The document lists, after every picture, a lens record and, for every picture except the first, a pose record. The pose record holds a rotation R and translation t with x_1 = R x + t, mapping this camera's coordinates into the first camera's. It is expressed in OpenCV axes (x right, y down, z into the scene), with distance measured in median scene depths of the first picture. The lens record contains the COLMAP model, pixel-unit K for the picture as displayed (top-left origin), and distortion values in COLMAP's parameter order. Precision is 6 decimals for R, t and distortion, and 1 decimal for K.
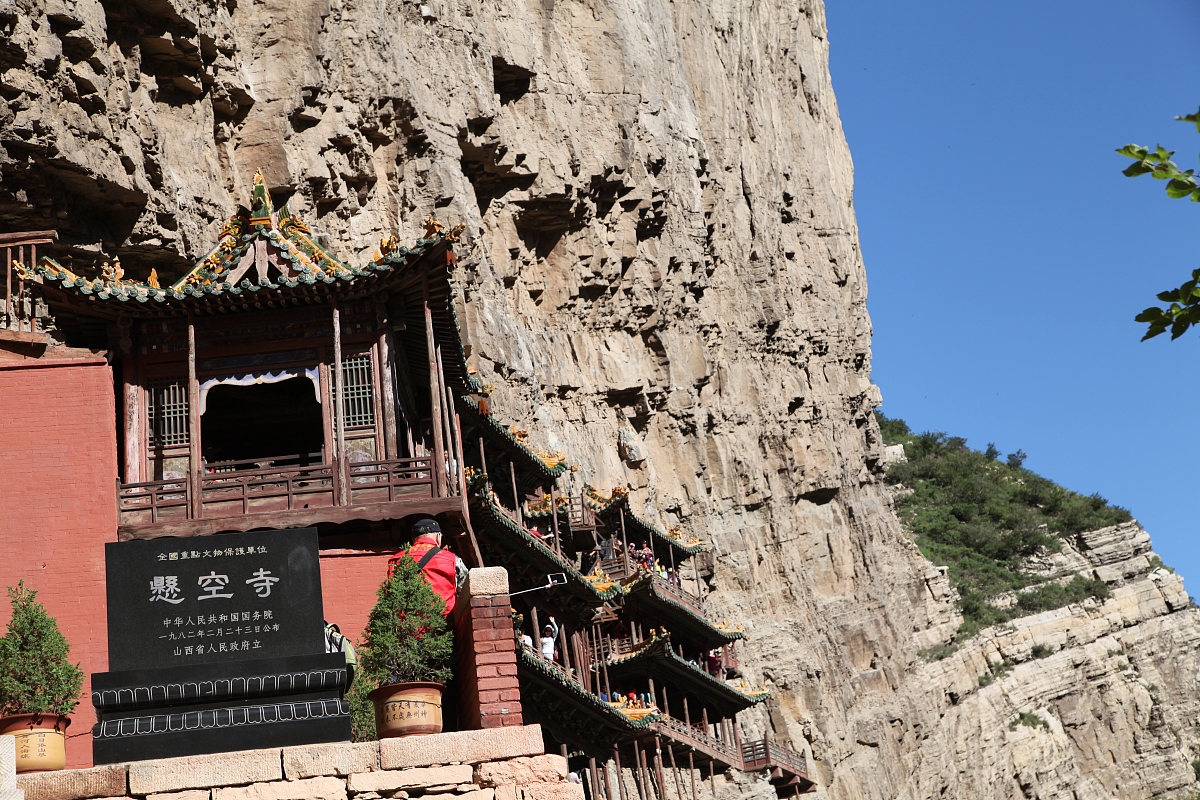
lens RADIAL K [[2244.4, 0, 591.0], [0, 2244.4, 400.1], [0, 0, 1]] dist [0.338951, -0.032298]
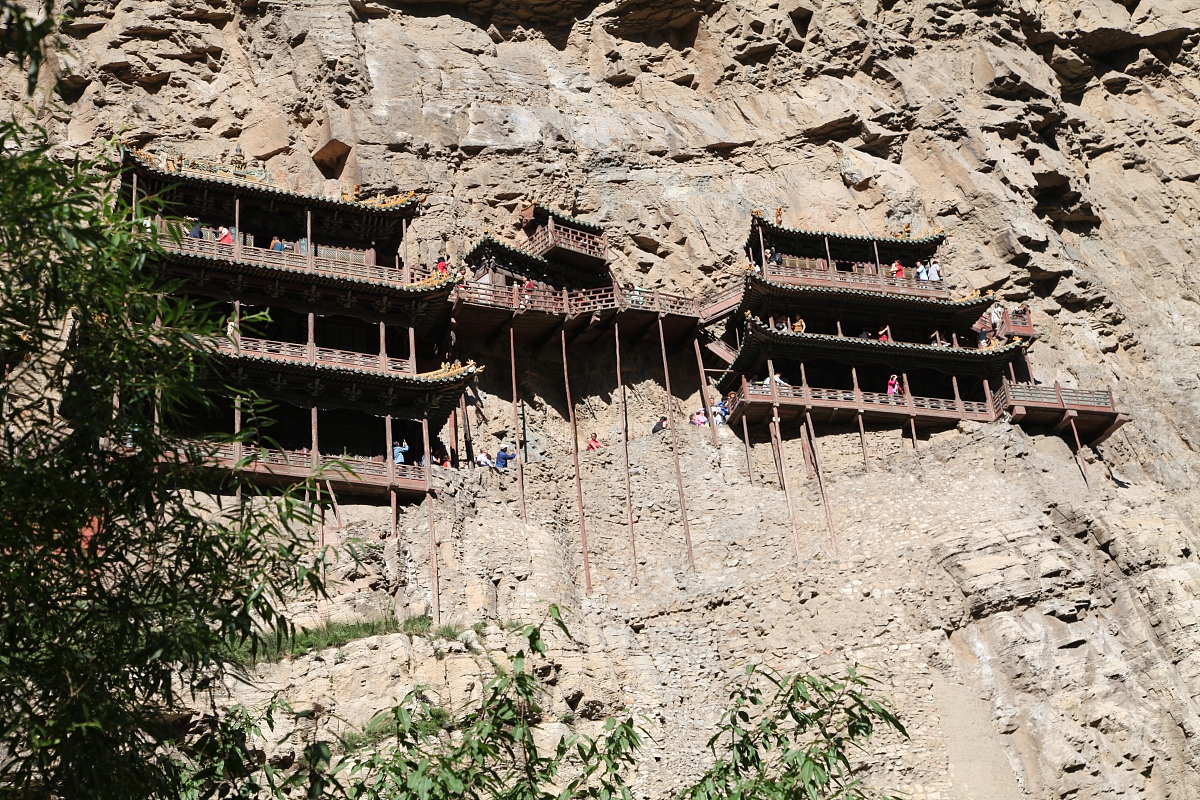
lens RADIAL K [[1875.9, 0, 596.4], [0, 1875.9, 404.7], [0, 0, 1]] dist [0.221359, 0.055294]
pose [[0.636514, -0.330199, -0.697007, 0.534573], [0.282945, 0.940681, -0.187248, 0.260953], [0.717490, -0.078029, 0.692184, 0.290196]]
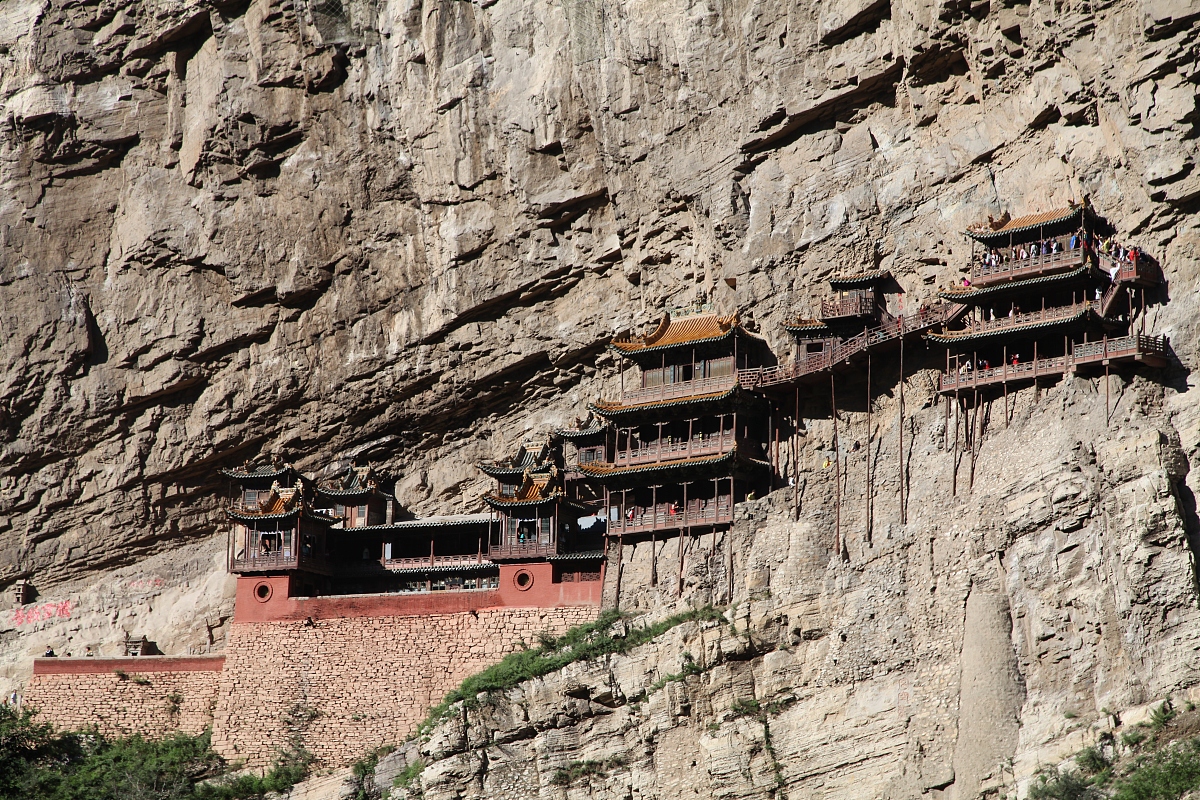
lens RADIAL K [[3190.7, 0, 637.7], [0, 3190.7, 401.8], [0, 0, 1]] dist [0.670410, 0.320559]
pose [[-0.406284, -0.057289, -0.911949, 1.961995], [0.358674, 0.907931, -0.216830, 0.508135], [0.840409, -0.415187, -0.348329, 1.433627]]
